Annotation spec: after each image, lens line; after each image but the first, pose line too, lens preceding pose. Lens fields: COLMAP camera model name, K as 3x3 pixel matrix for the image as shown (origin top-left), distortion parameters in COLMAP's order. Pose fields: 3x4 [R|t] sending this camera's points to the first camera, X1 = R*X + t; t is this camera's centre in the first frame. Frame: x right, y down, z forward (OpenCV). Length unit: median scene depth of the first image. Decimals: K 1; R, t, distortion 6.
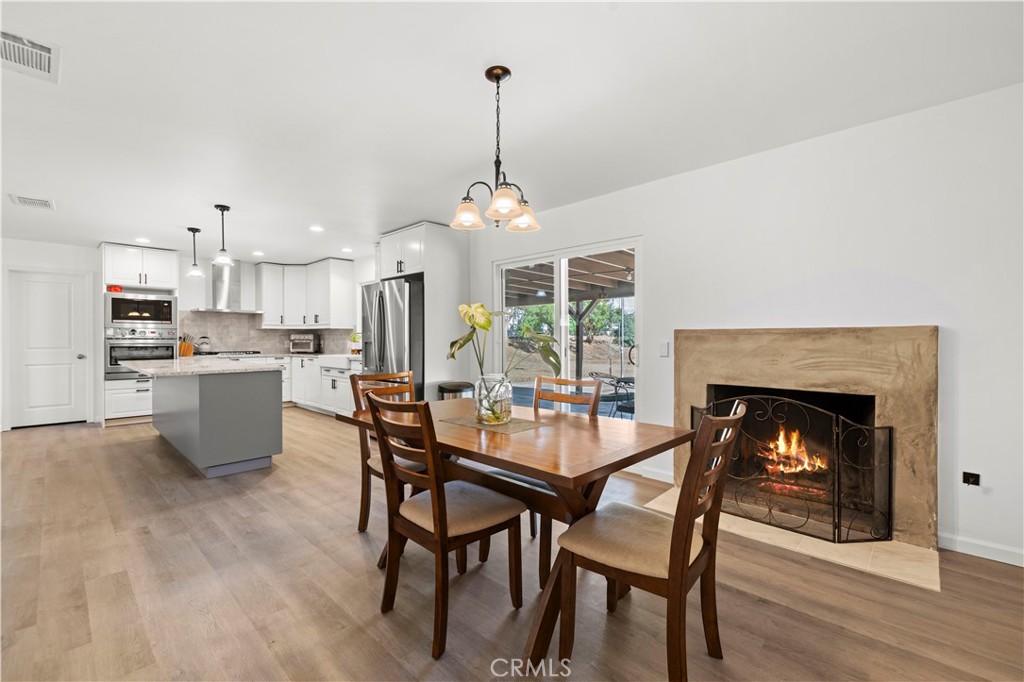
lens RADIAL K [[435.2, 0, 512.0], [0, 435.2, 341.0], [0, 0, 1]] dist [-0.000741, 0.000319]
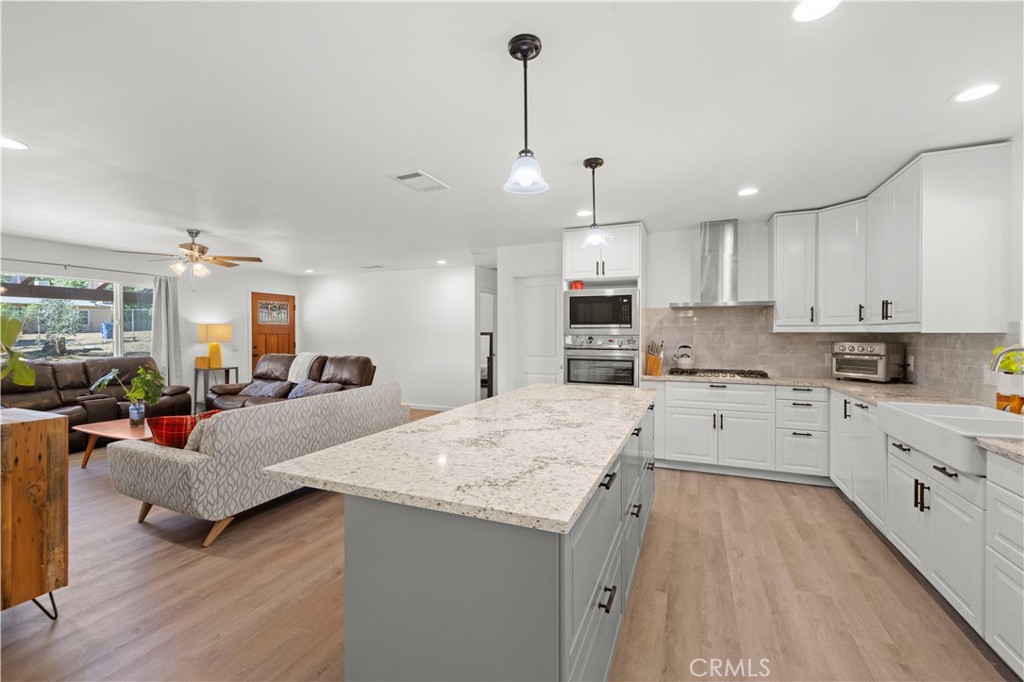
lens RADIAL K [[437.9, 0, 506.8], [0, 437.9, 335.9], [0, 0, 1]] dist [0.001749, 0.000615]
pose [[0.349319, 0.005031, -0.936990, -0.202531], [-0.006196, 0.999976, 0.003059, -0.028526], [0.936983, 0.004737, 0.349342, 0.584318]]
